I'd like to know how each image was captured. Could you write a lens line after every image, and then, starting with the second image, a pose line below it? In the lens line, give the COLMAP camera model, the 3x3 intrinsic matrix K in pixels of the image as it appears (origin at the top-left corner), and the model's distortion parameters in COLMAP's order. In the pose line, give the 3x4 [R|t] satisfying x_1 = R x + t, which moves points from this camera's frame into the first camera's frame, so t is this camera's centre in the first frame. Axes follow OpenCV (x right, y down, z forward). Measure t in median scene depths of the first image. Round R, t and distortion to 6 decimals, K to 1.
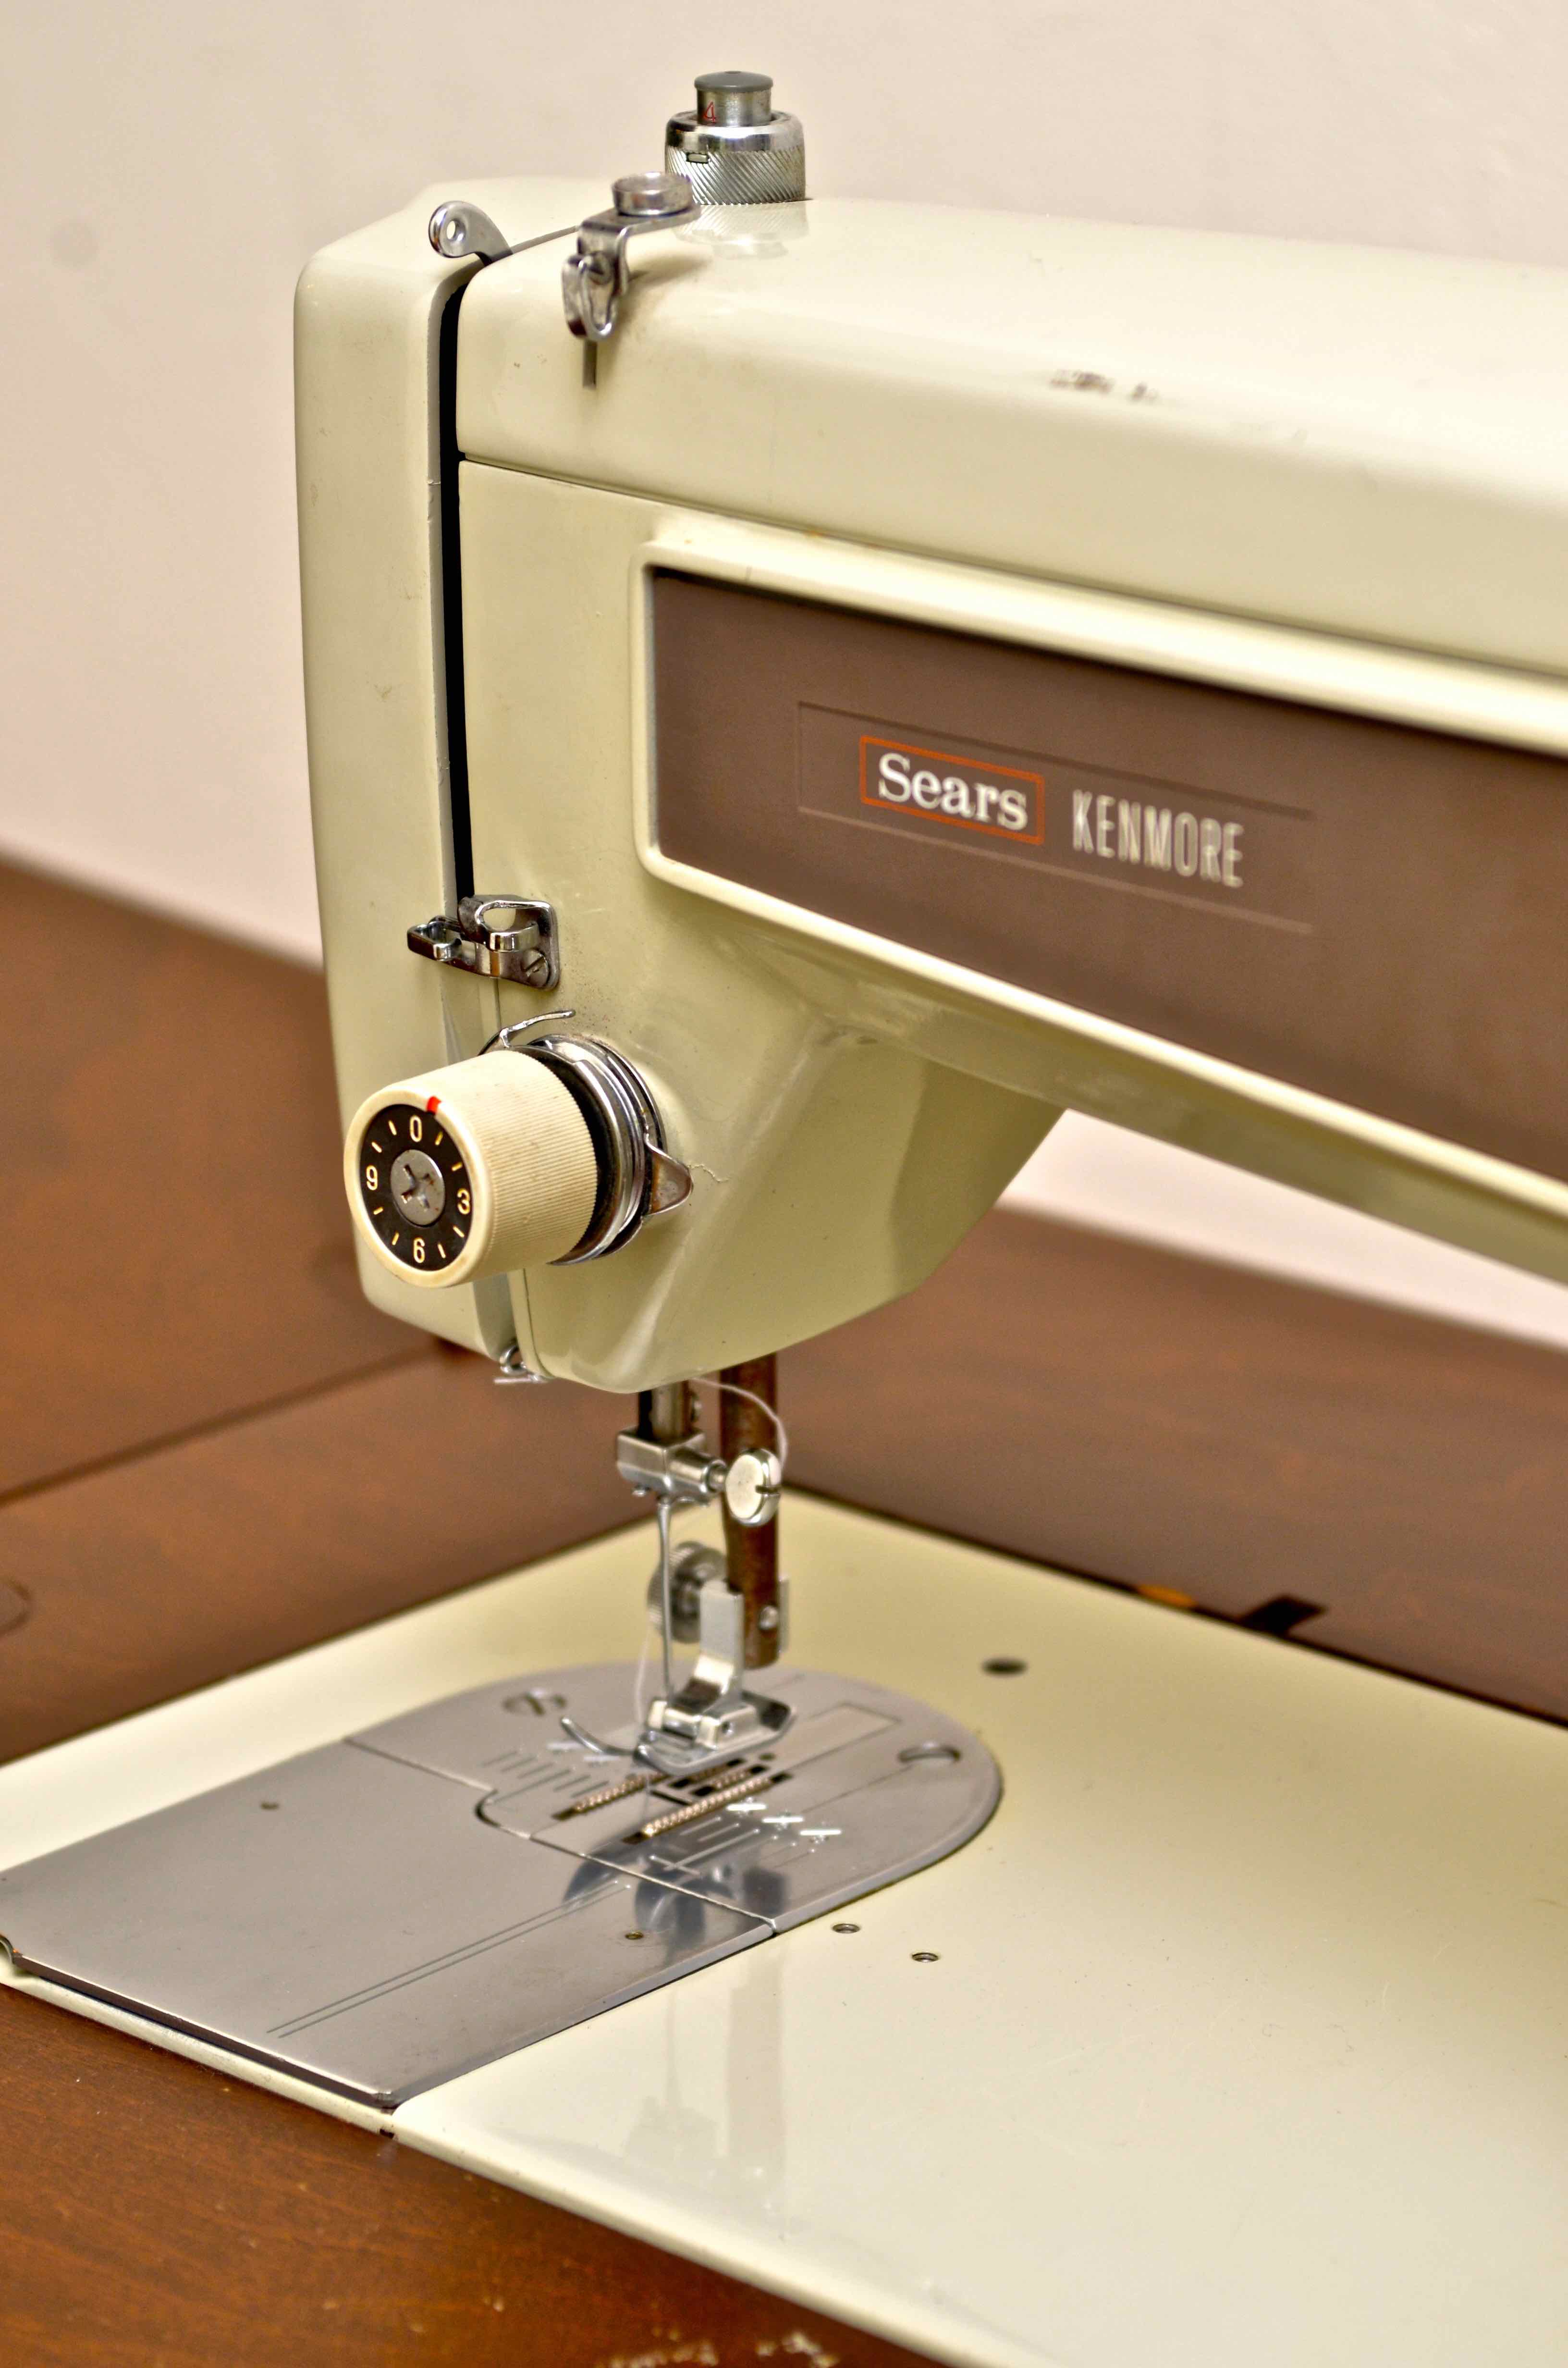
lens RADIAL K [[7037.3, 0, 784.0], [0, 7037.3, 1184.0], [0, 0, 1]] dist [0.198960, 0.522346]
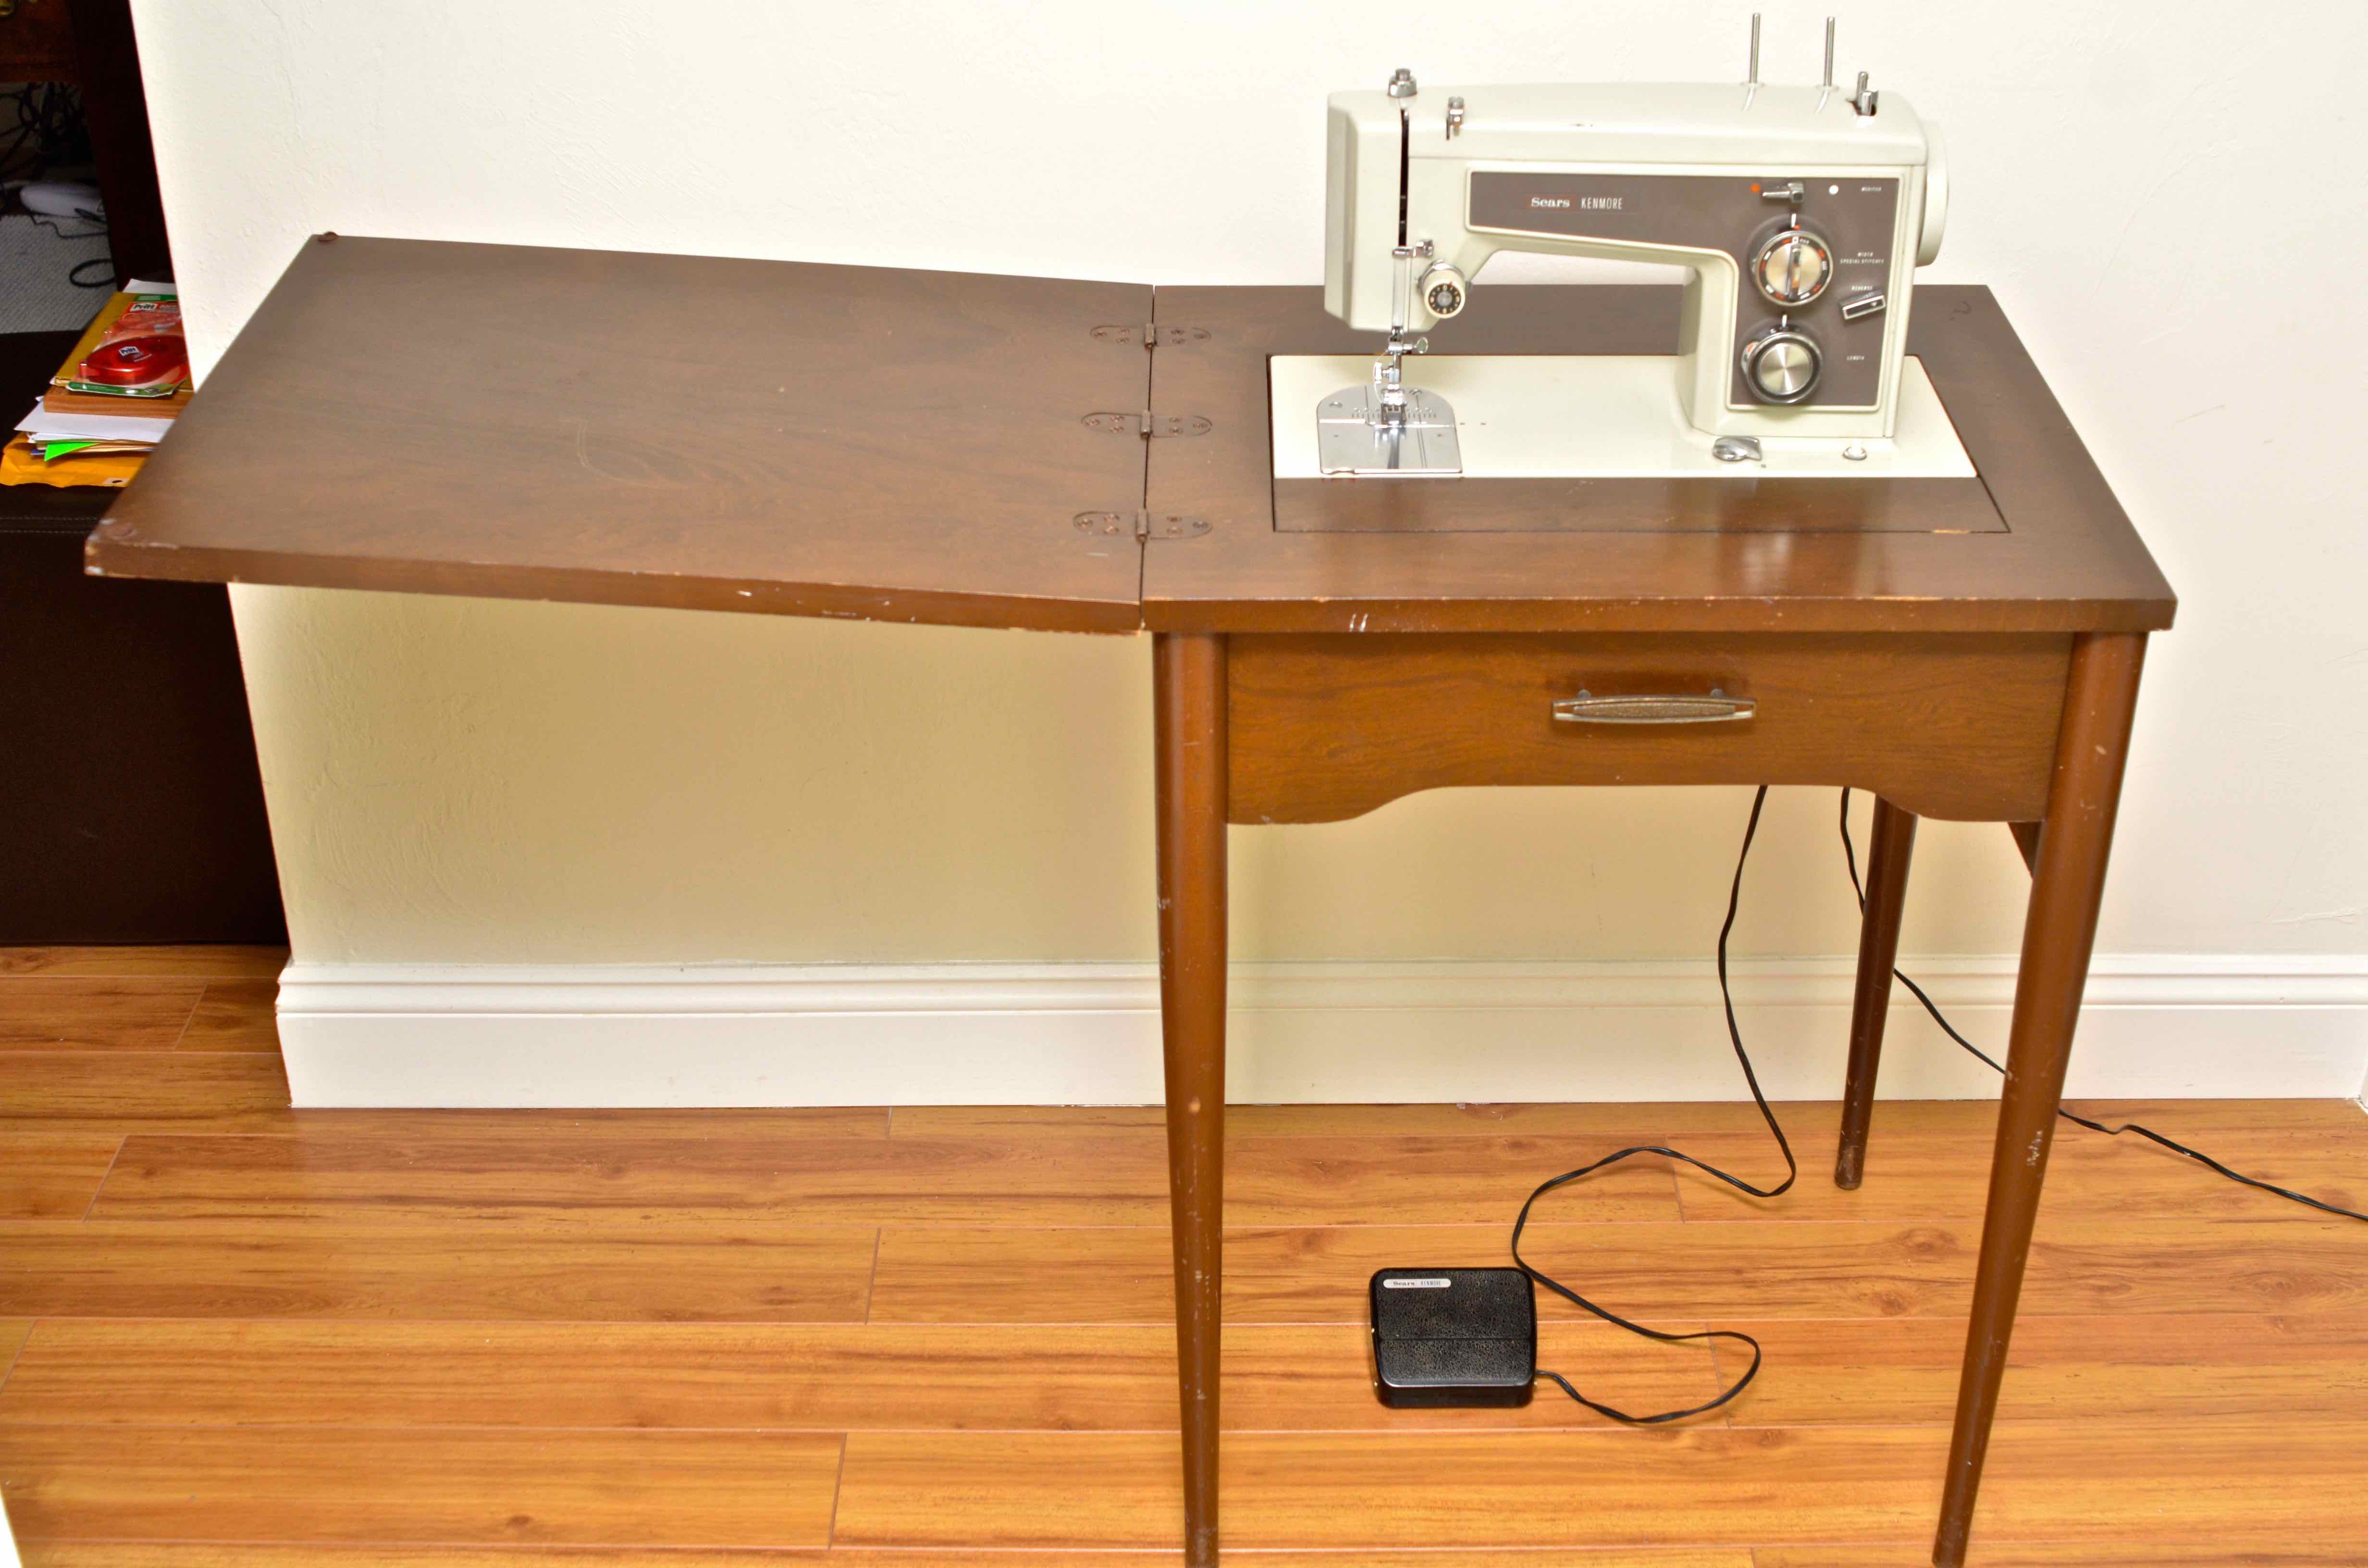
lens RADIAL K [[3108.2, 0, 1184.0], [0, 3108.2, 784.0], [0, 0, 1]] dist [-0.111663, 0.025622]
pose [[0.749463, -0.330370, 0.573726, -1.617277], [0.198613, 0.938876, 0.281185, -0.342644], [-0.631553, -0.096788, 0.769268, -0.665845]]
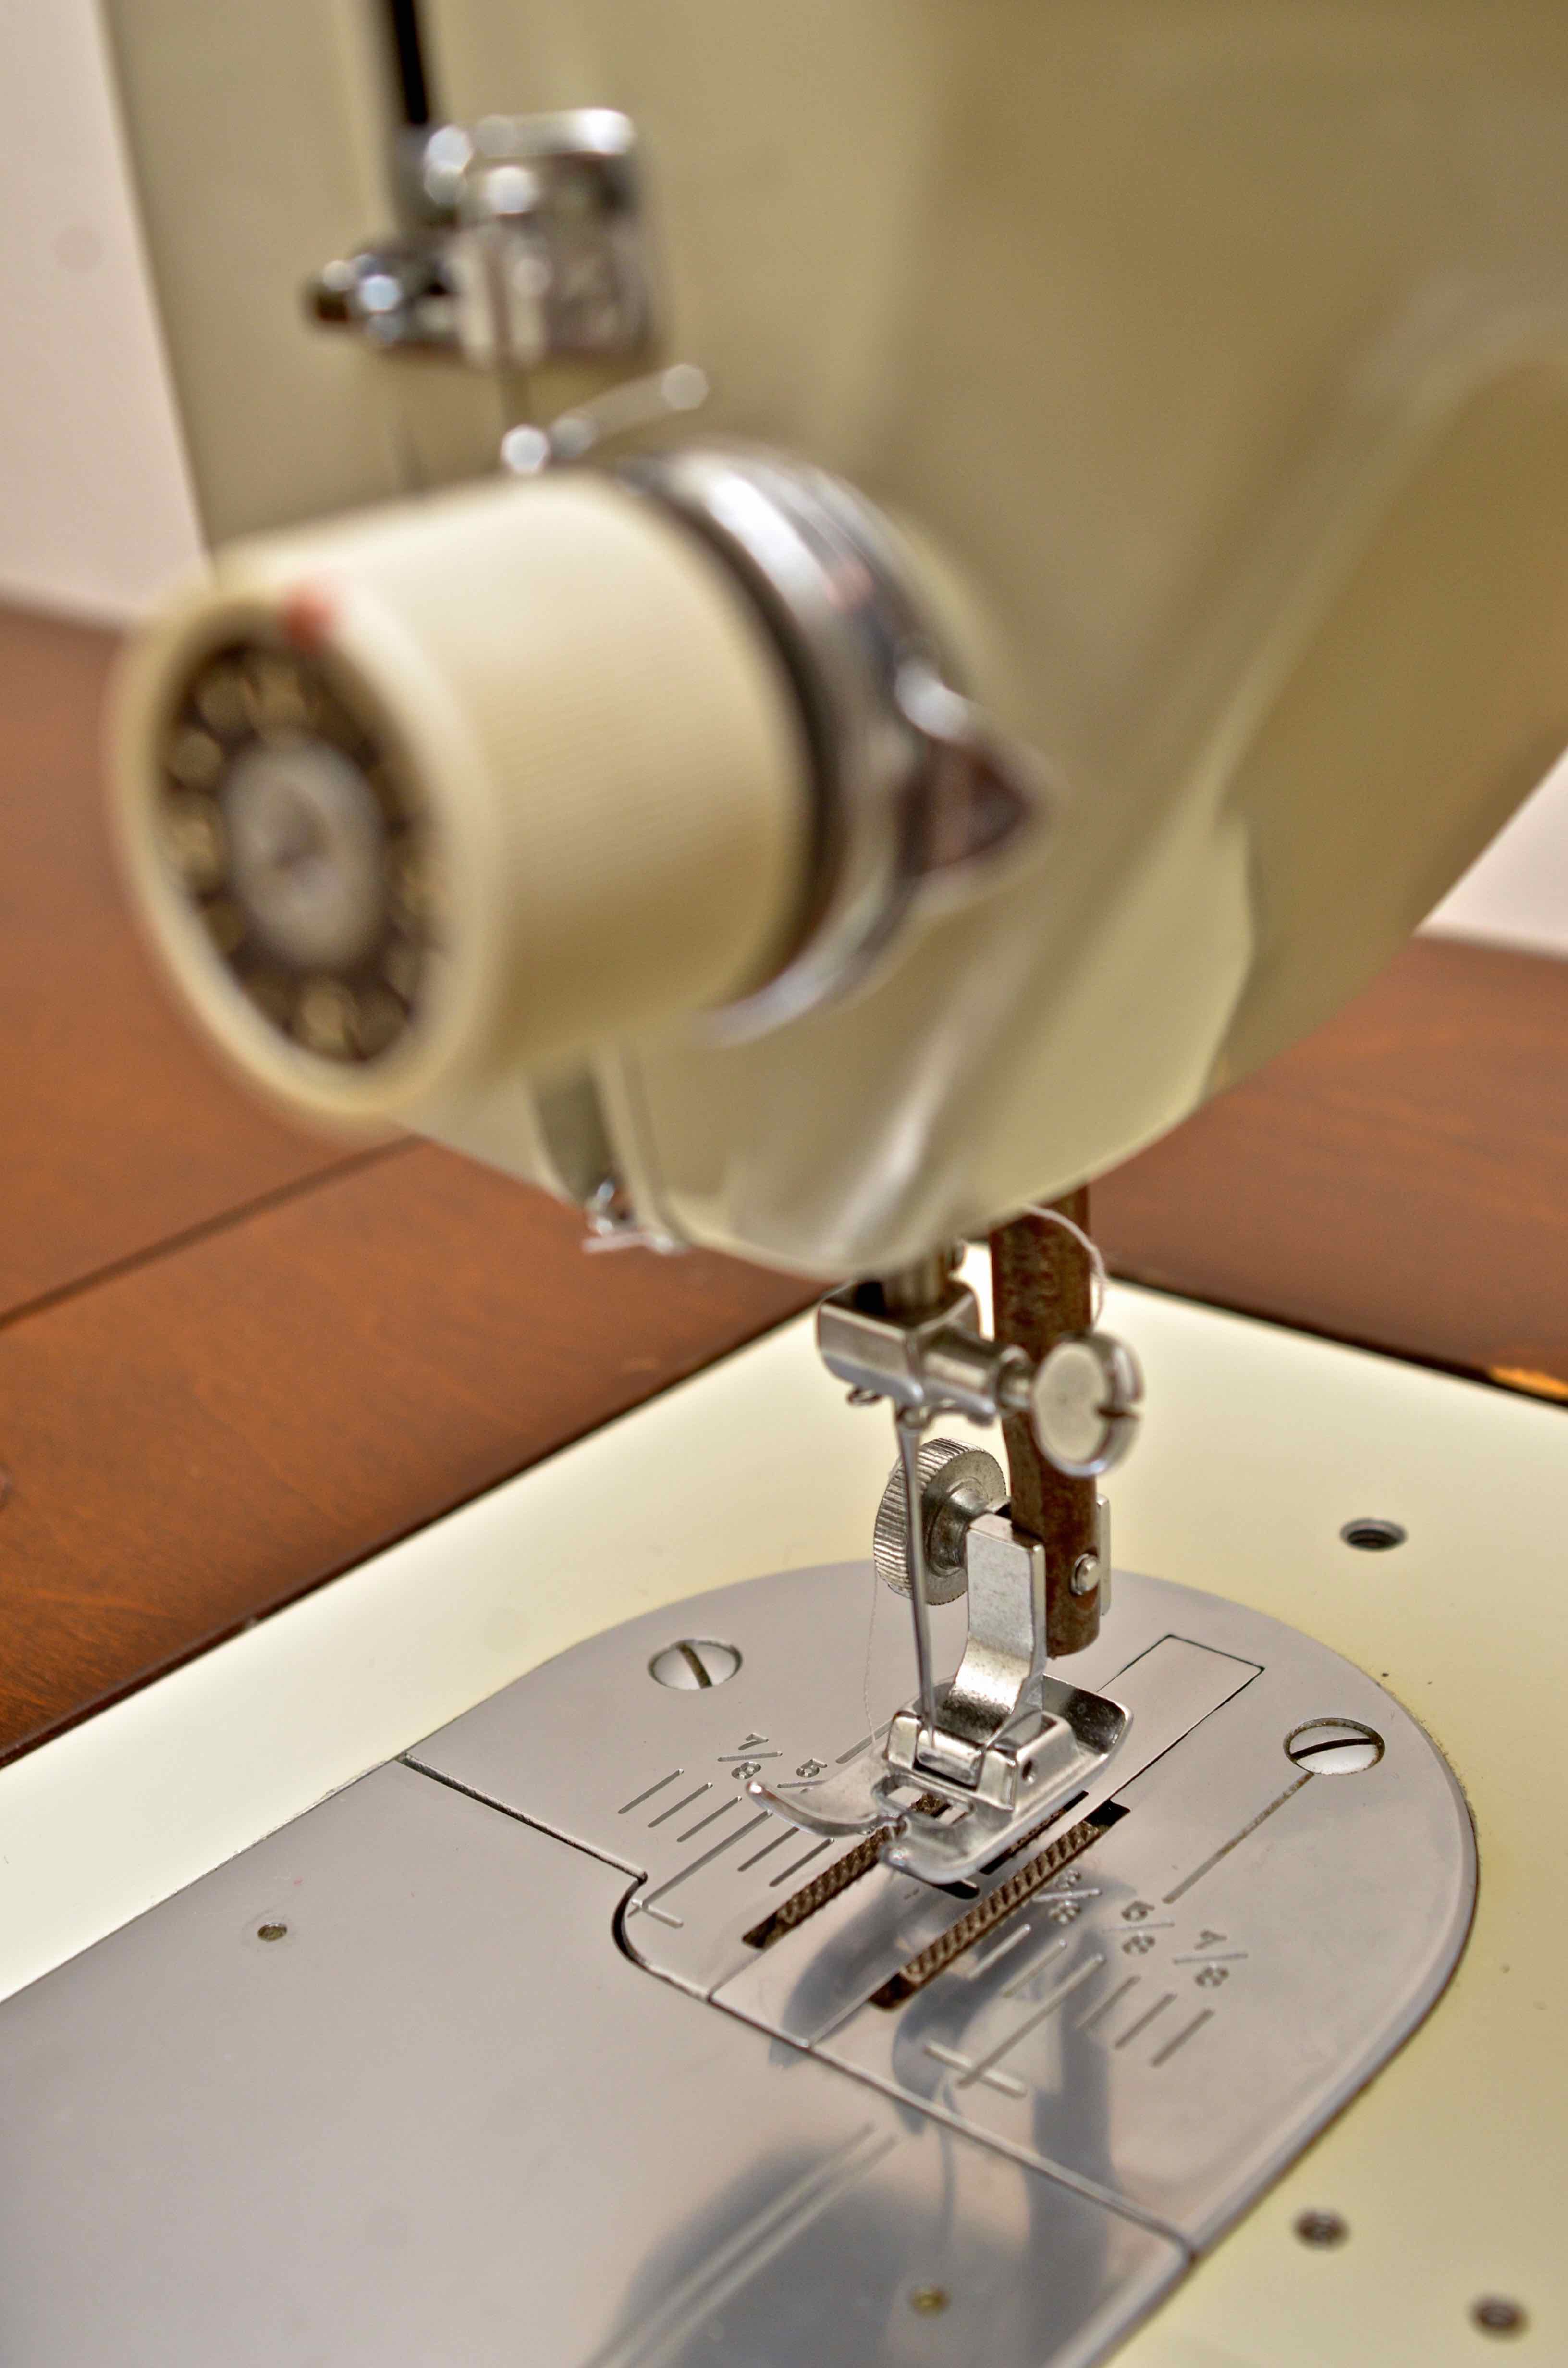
lens RADIAL K [[2889.0, 0, 784.0], [0, 2889.0, 1184.0], [0, 0, 1]] dist [-0.181224, -0.003241]
pose [[0.997955, -0.063766, 0.004529, -0.029221], [0.062997, 0.993007, 0.099846, 0.004035], [-0.010864, -0.099356, 0.994993, 0.849995]]
